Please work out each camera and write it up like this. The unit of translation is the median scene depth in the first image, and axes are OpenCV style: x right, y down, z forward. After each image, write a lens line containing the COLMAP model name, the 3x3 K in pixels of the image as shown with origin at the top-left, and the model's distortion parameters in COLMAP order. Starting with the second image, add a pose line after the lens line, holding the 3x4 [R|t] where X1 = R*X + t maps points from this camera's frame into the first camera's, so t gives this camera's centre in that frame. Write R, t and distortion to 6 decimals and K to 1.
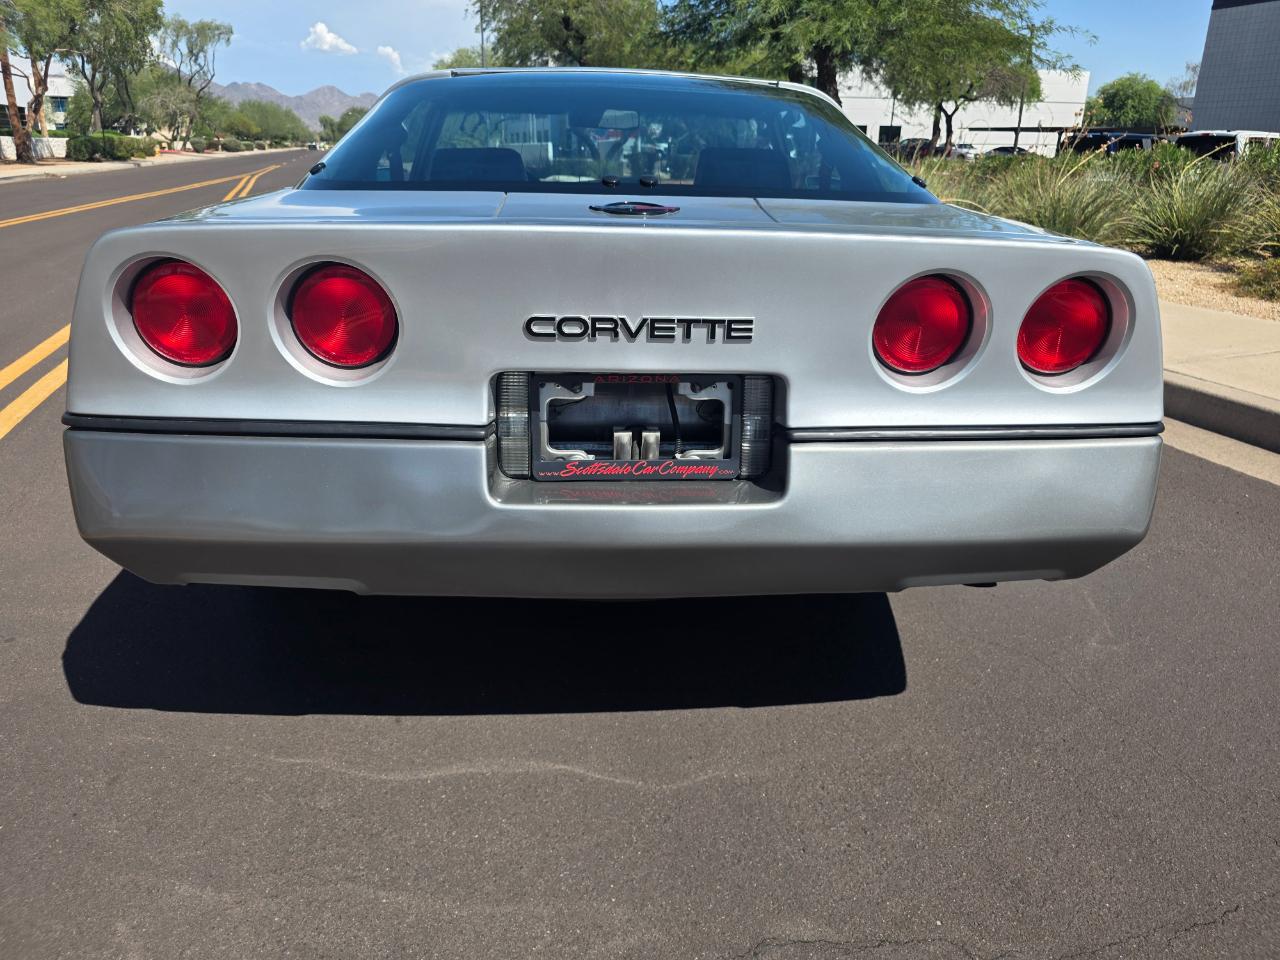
lens RADIAL K [[868.6, 0, 651.3], [0, 868.6, 470.3], [0, 0, 1]] dist [0.039428, -0.037144]
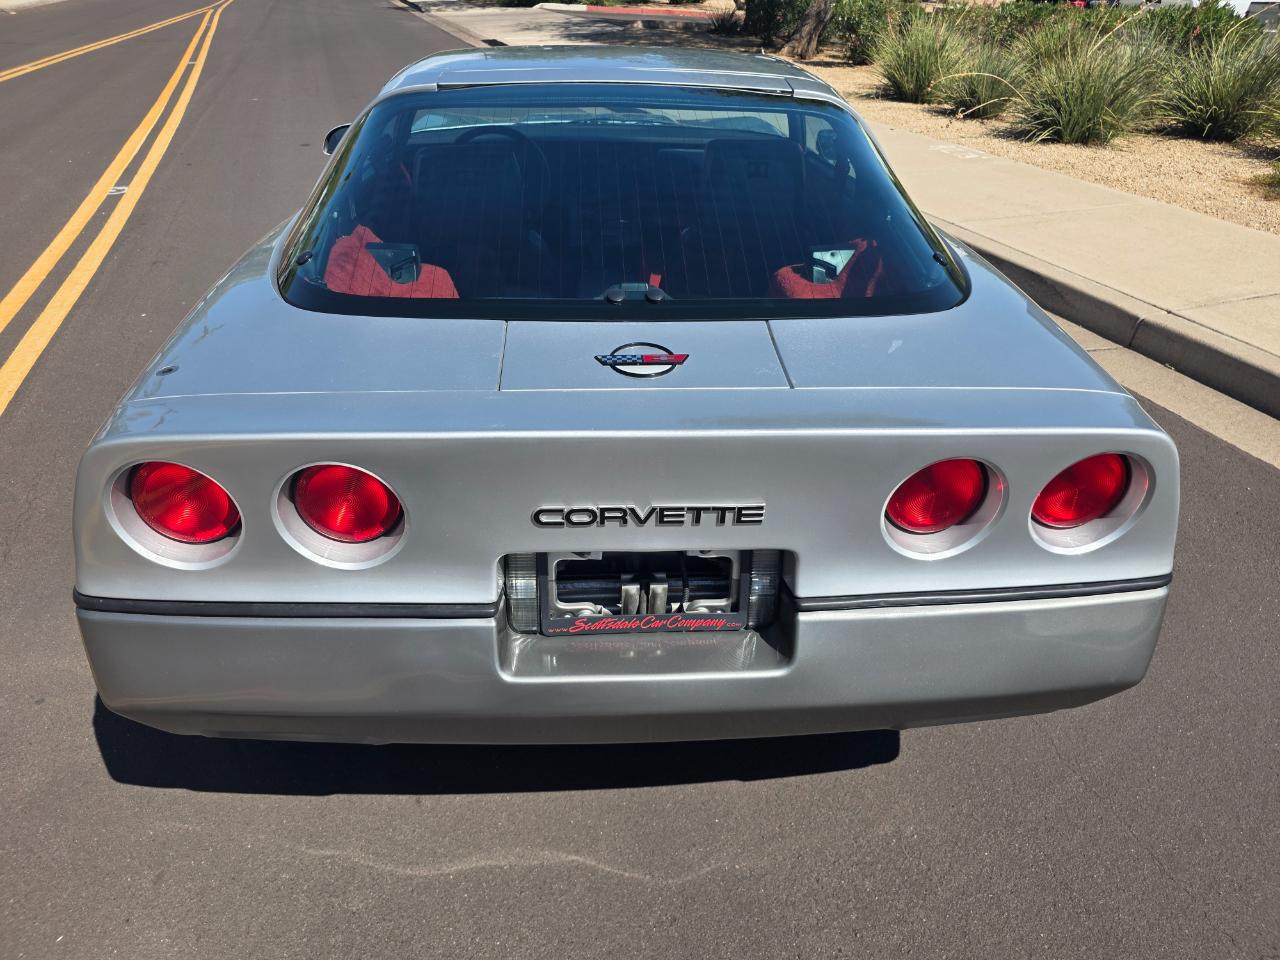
lens RADIAL K [[868.6, 0, 646.4], [0, 868.6, 482.0], [0, 0, 1]] dist [0.039428, -0.037144]
pose [[0.999998, -0.000973, -0.001901, -0.011436], [0.001308, 0.982734, 0.185021, -0.310558], [0.001688, -0.185023, 0.982733, 0.031462]]
